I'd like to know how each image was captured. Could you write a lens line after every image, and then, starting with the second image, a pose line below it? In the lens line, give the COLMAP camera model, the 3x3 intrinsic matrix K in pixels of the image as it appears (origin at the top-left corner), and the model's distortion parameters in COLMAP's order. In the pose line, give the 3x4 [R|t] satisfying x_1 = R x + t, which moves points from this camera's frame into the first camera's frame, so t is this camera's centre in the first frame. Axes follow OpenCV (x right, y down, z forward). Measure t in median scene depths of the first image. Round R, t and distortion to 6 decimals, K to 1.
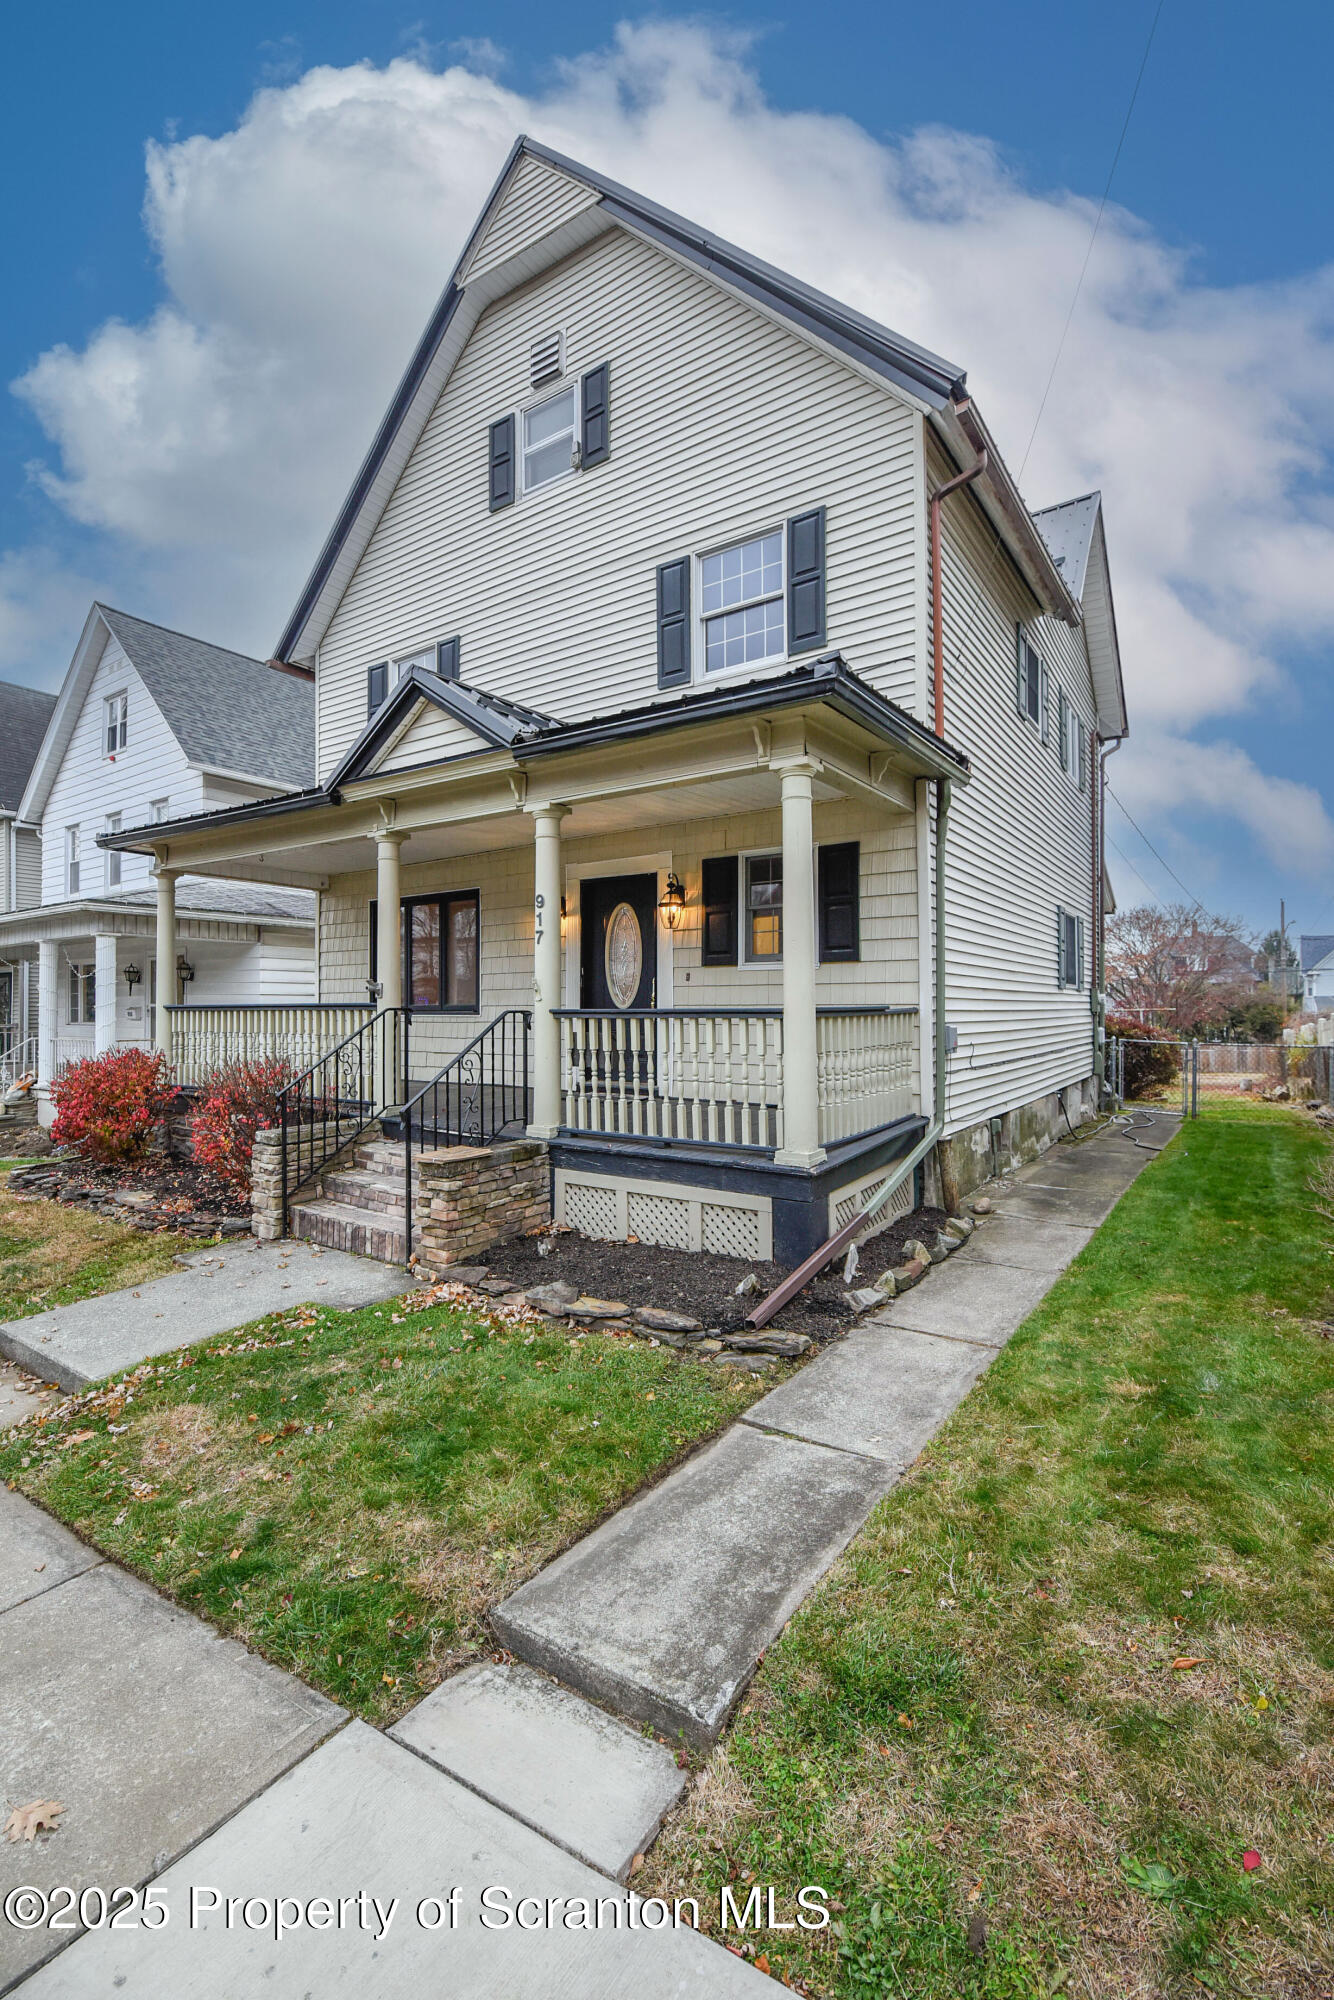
lens RADIAL K [[858.2, 0, 678.4], [0, 858.2, 1007.0], [0, 0, 1]] dist [-0.010842, -0.005516]
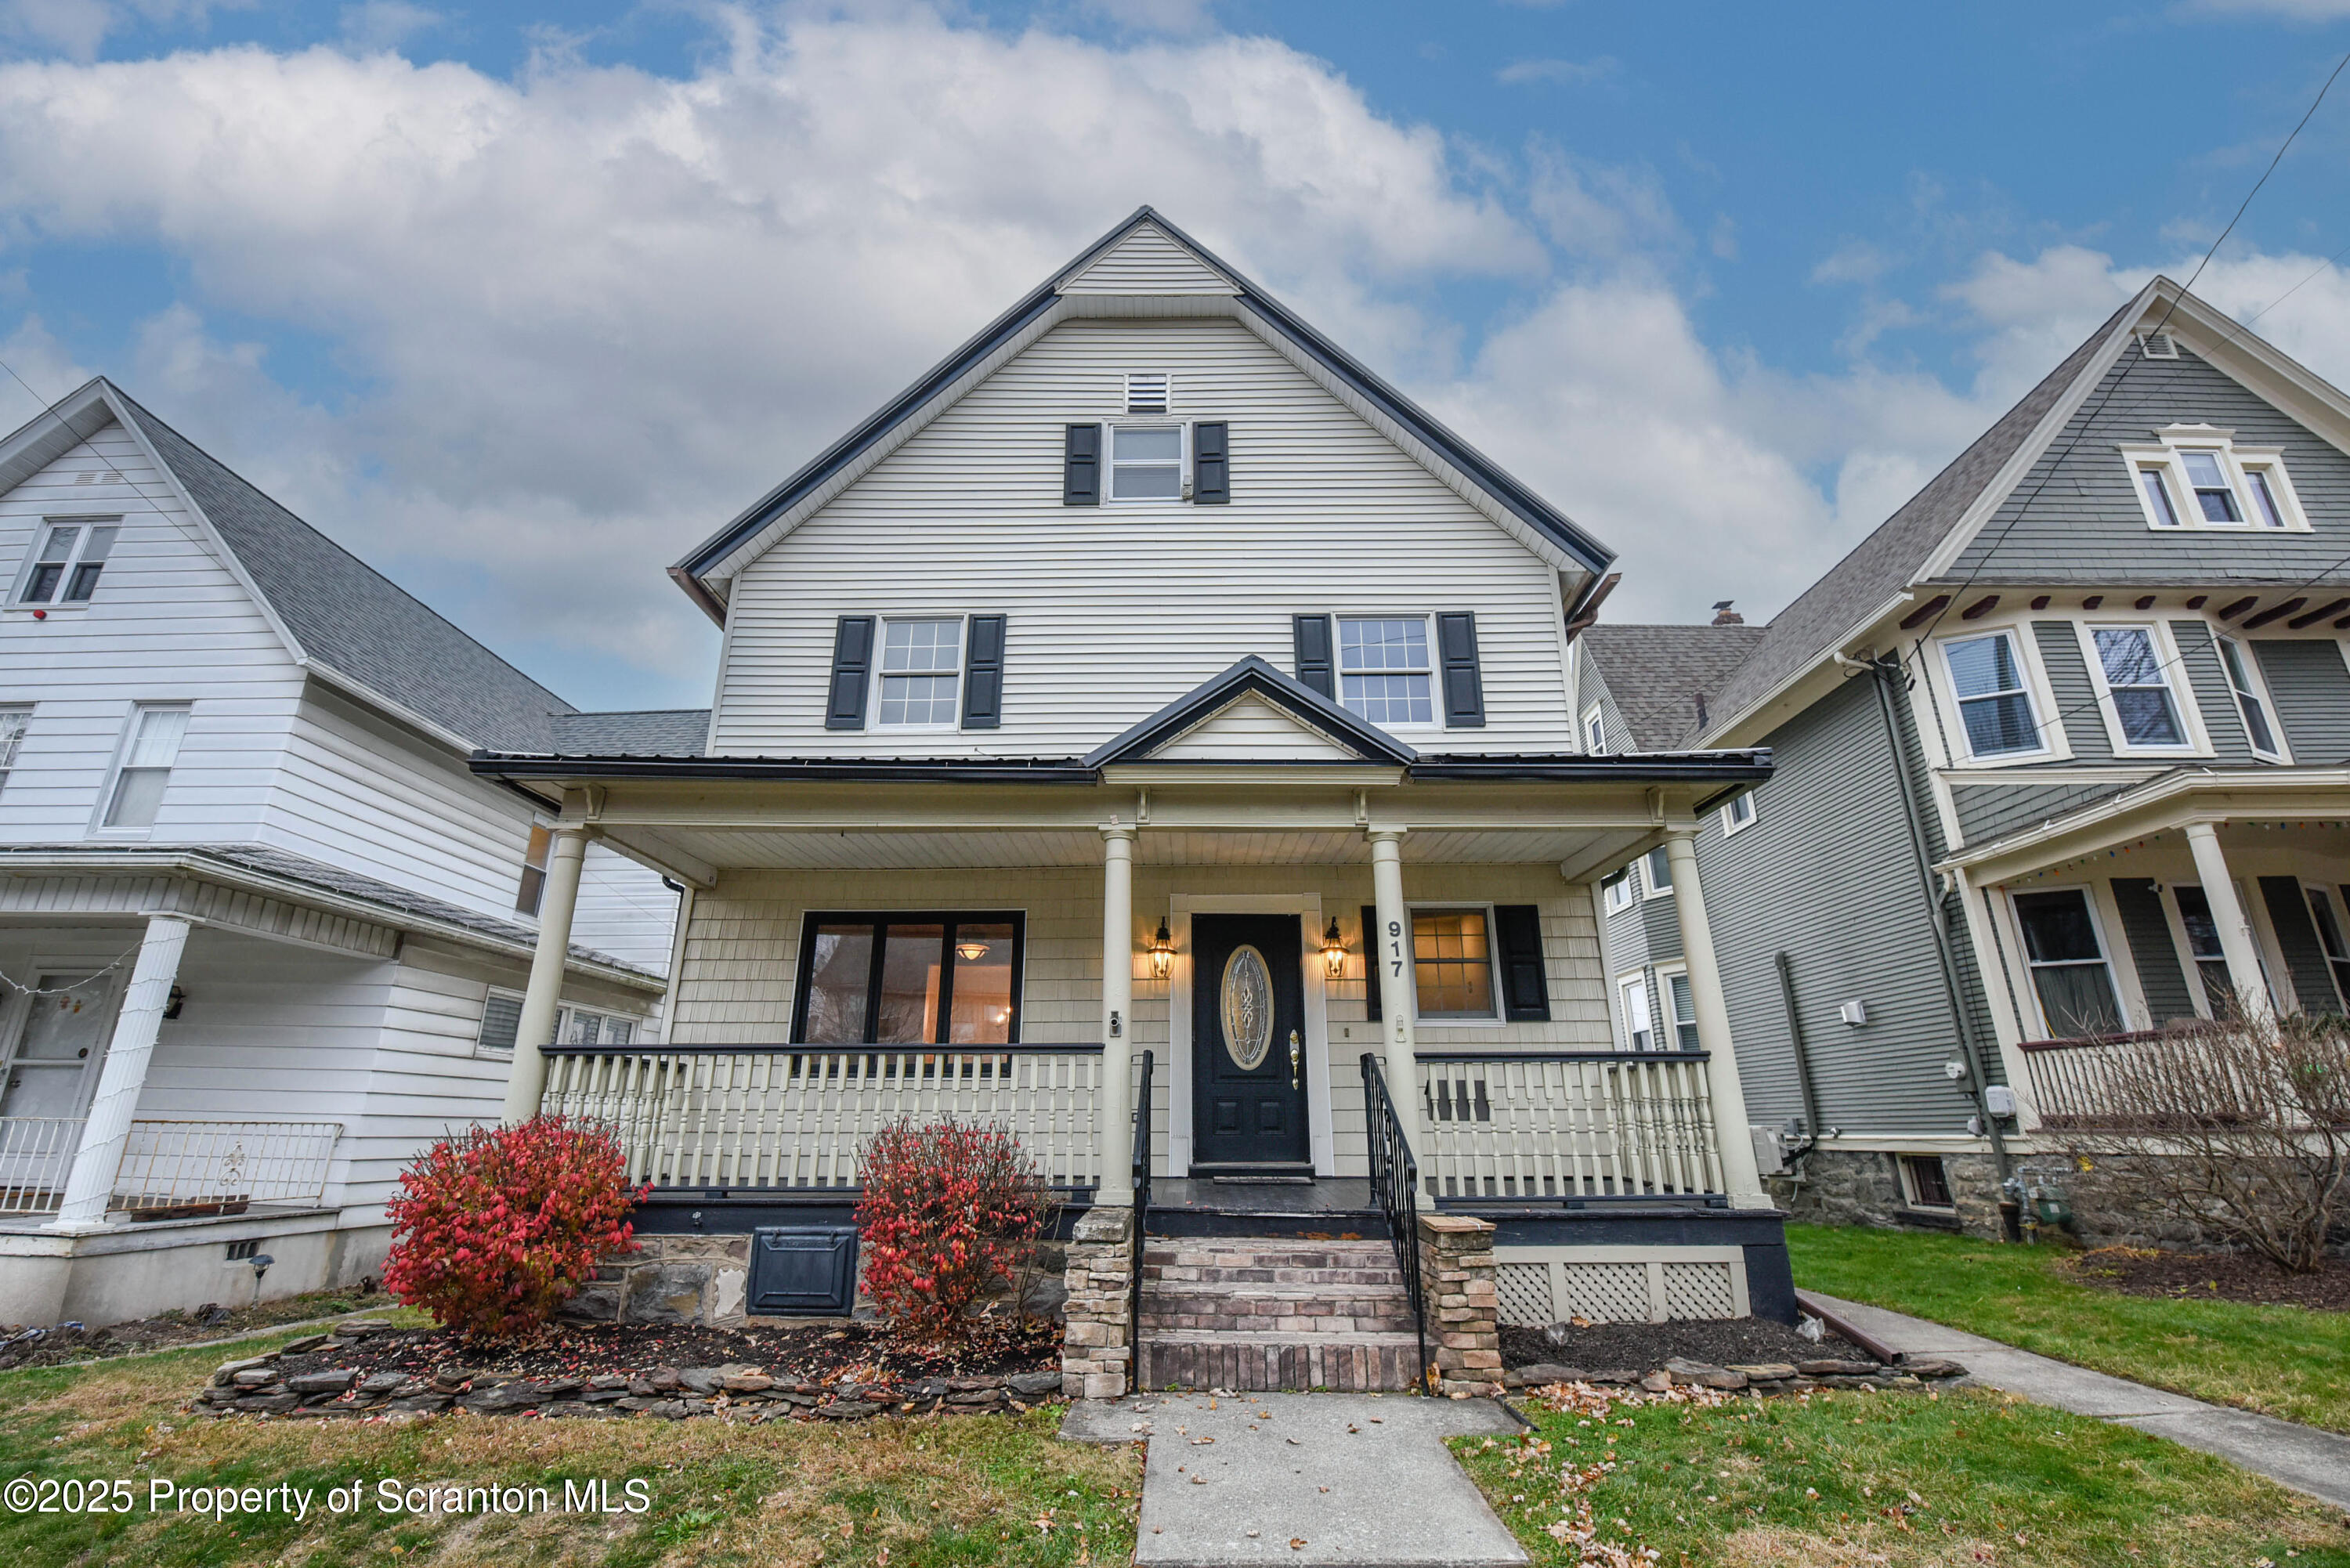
lens RADIAL K [[1008.3, 0, 1178.3], [0, 1008.3, 786.6], [0, 0, 1]] dist [-0.010842, -0.005516]
pose [[0.838400, 0.176642, 0.515639, -0.705861], [-0.002134, 0.947086, -0.320973, 0.057994], [-0.545051, 0.268003, 0.794414, 0.182645]]
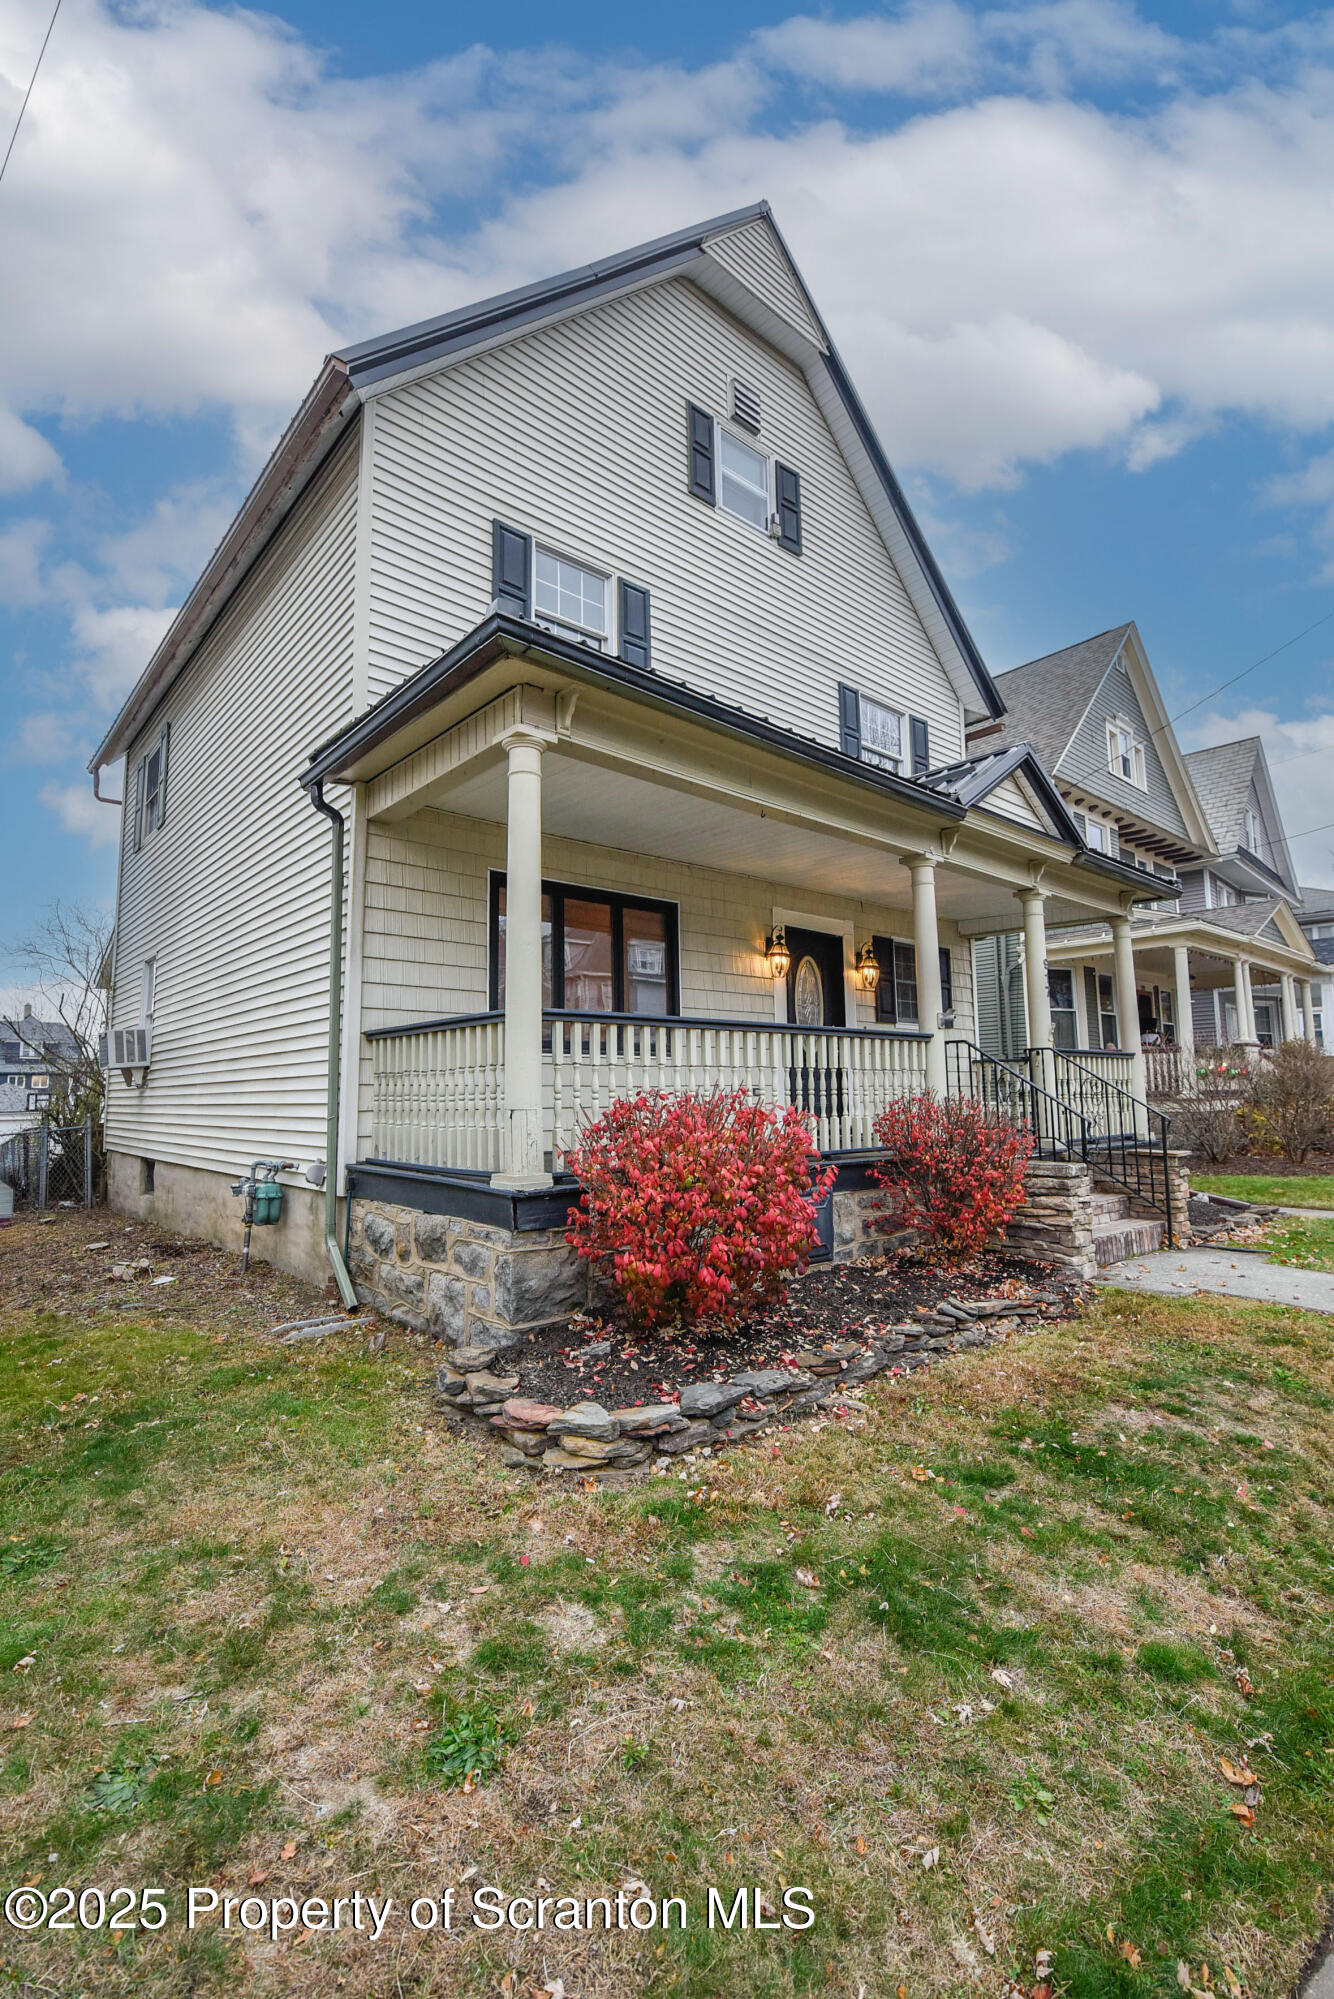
lens RADIAL K [[857.8, 0, 660.8], [0, 857.8, 1010.6], [0, 0, 1]] dist [-0.010842, -0.005516]
pose [[0.293580, 0.092741, 0.951425, -1.168502], [0.003900, 0.995158, -0.098208, 0.052199], [-0.955927, 0.032543, 0.291796, 0.897079]]
